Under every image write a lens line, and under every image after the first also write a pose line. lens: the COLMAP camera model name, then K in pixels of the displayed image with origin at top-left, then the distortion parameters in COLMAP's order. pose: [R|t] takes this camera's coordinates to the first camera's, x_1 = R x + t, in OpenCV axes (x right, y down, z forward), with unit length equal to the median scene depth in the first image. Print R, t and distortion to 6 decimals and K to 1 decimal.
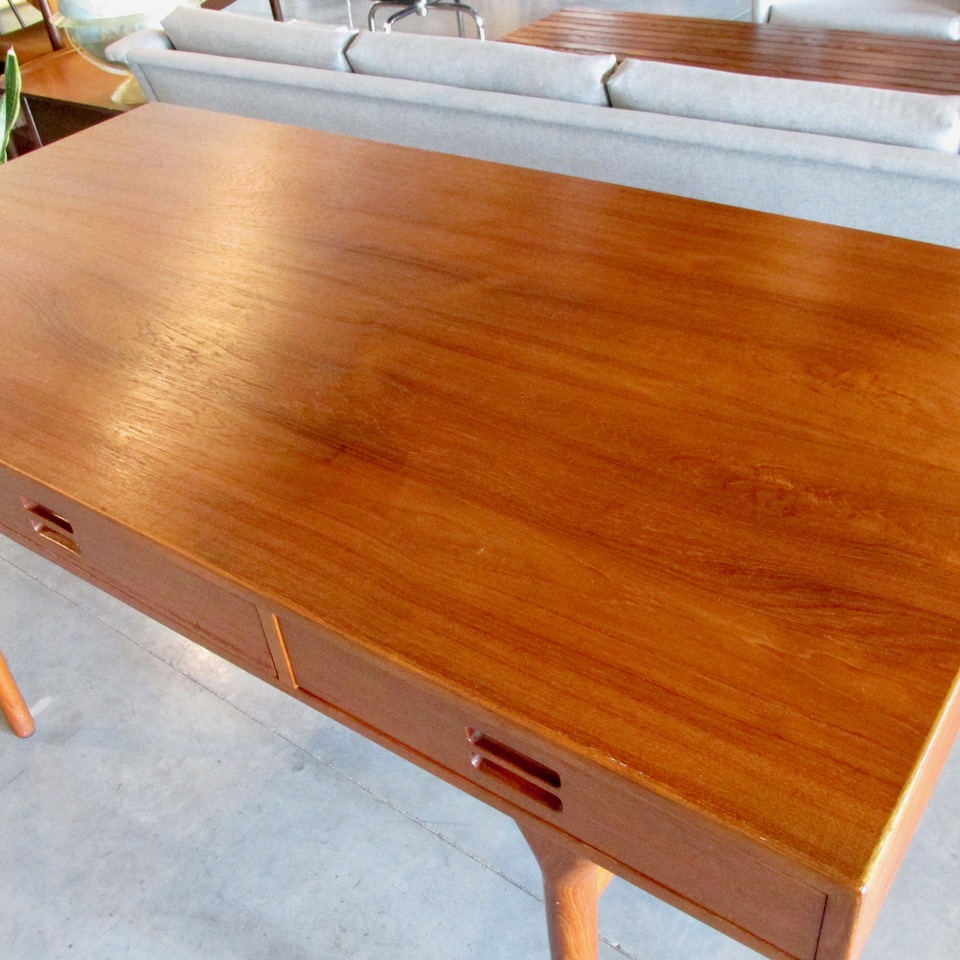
lens RADIAL K [[1062.3, 0, 484.3], [0, 1062.3, 476.7], [0, 0, 1]] dist [-0.031455, 0.000000]
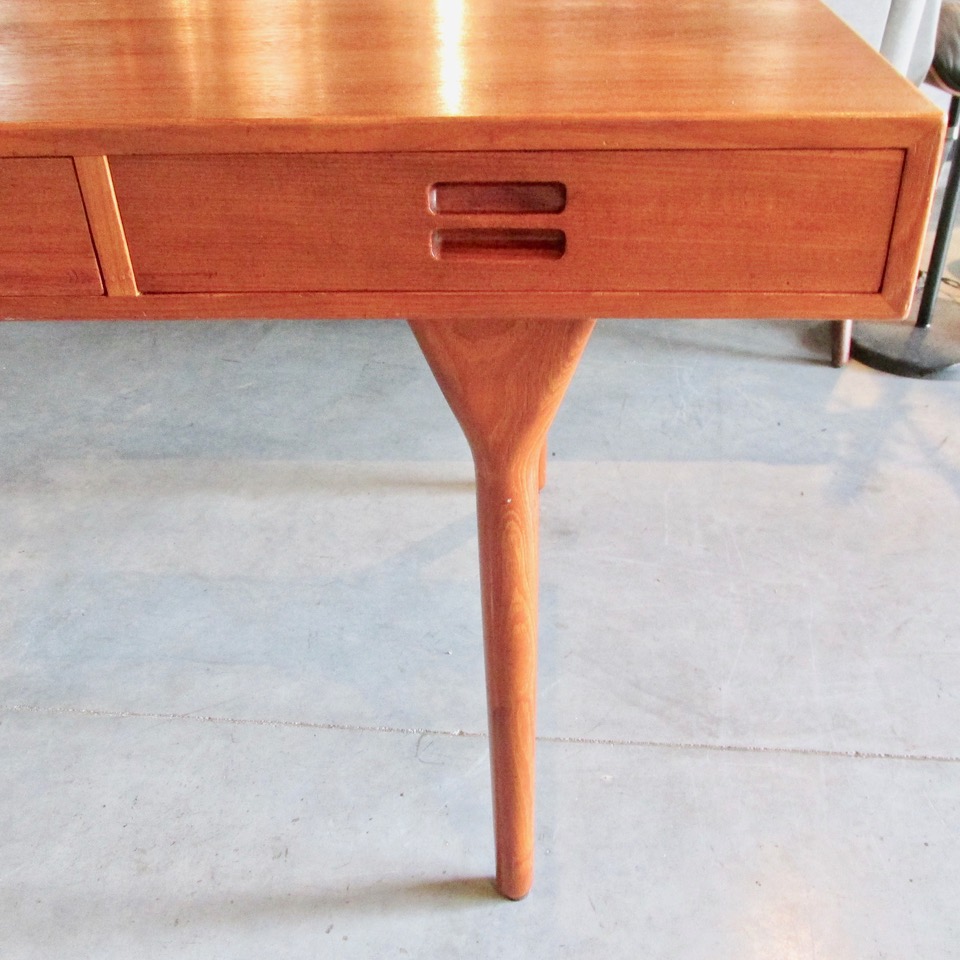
lens RADIAL K [[1062.3, 0, 479.5], [0, 1062.3, 481.8], [0, 0, 1]] dist [-0.031455, 0.000000]
pose [[0.849831, -0.243976, 0.467185, -0.198418], [0.283932, 0.958714, -0.015821, 0.227561], [-0.444037, 0.146094, 0.884018, 0.147348]]
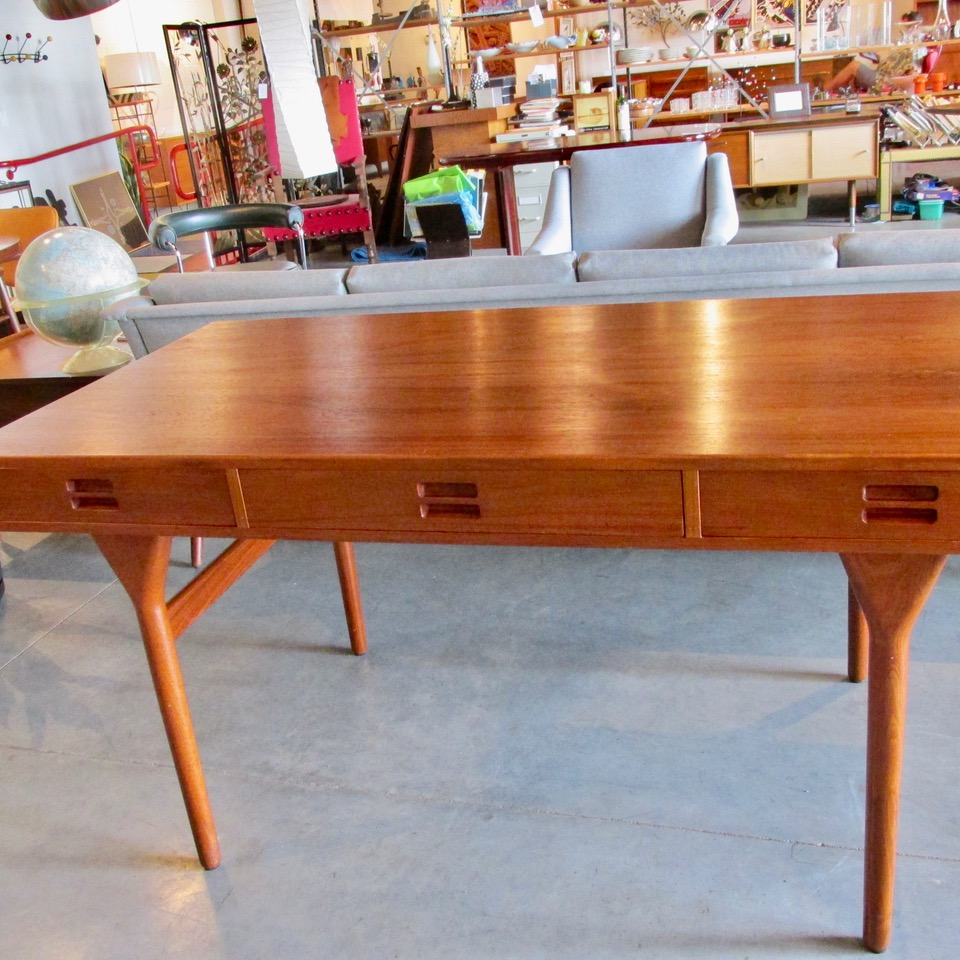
lens RADIAL K [[1062.3, 0, 476.5], [0, 1062.3, 477.5], [0, 0, 1]] dist [-0.031455, 0.000000]
pose [[0.942751, -0.133162, 0.305760, -0.506774], [0.221568, 0.935325, -0.275815, 0.255927], [-0.249257, 0.327772, 0.911283, -0.150997]]
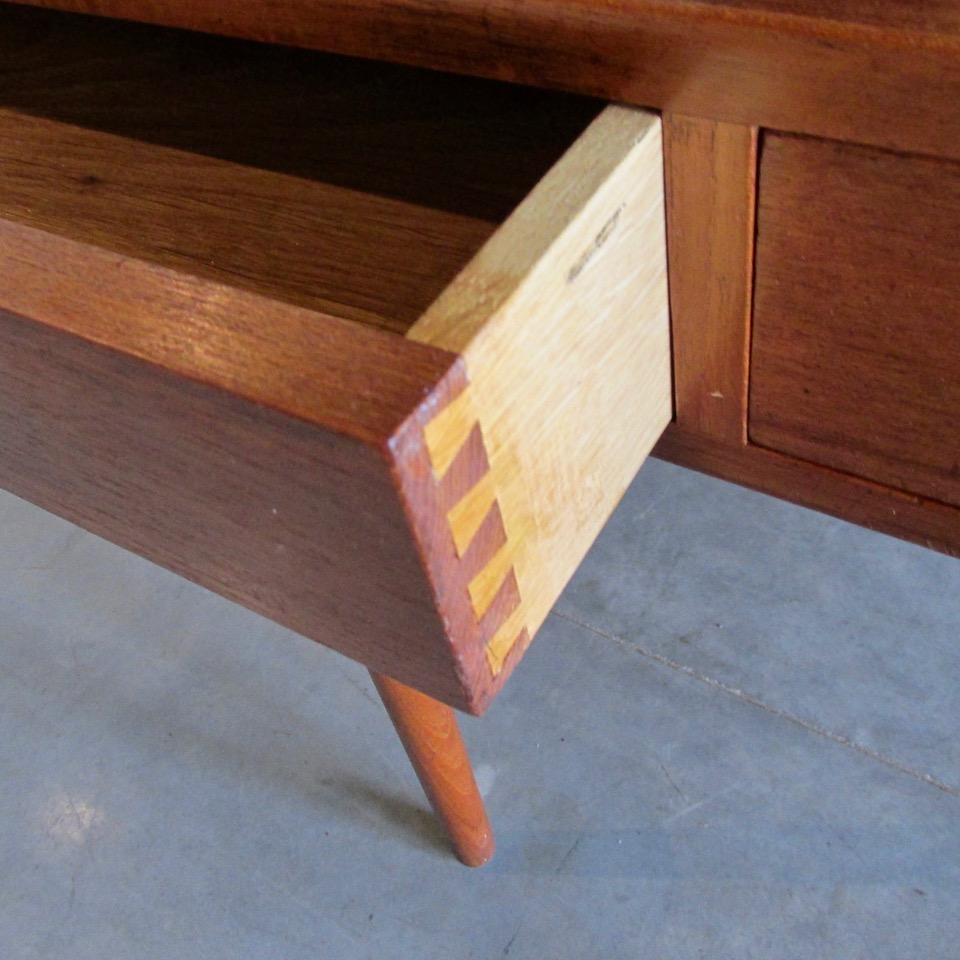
lens RADIAL K [[1062.3, 0, 481.9], [0, 1062.3, 477.2], [0, 0, 1]] dist [-0.031455, 0.000000]
pose [[0.995618, -0.093378, -0.005055, -0.456809], [0.092725, 0.978753, 0.182879, -0.026112], [-0.012129, -0.182546, 0.983122, 0.596072]]
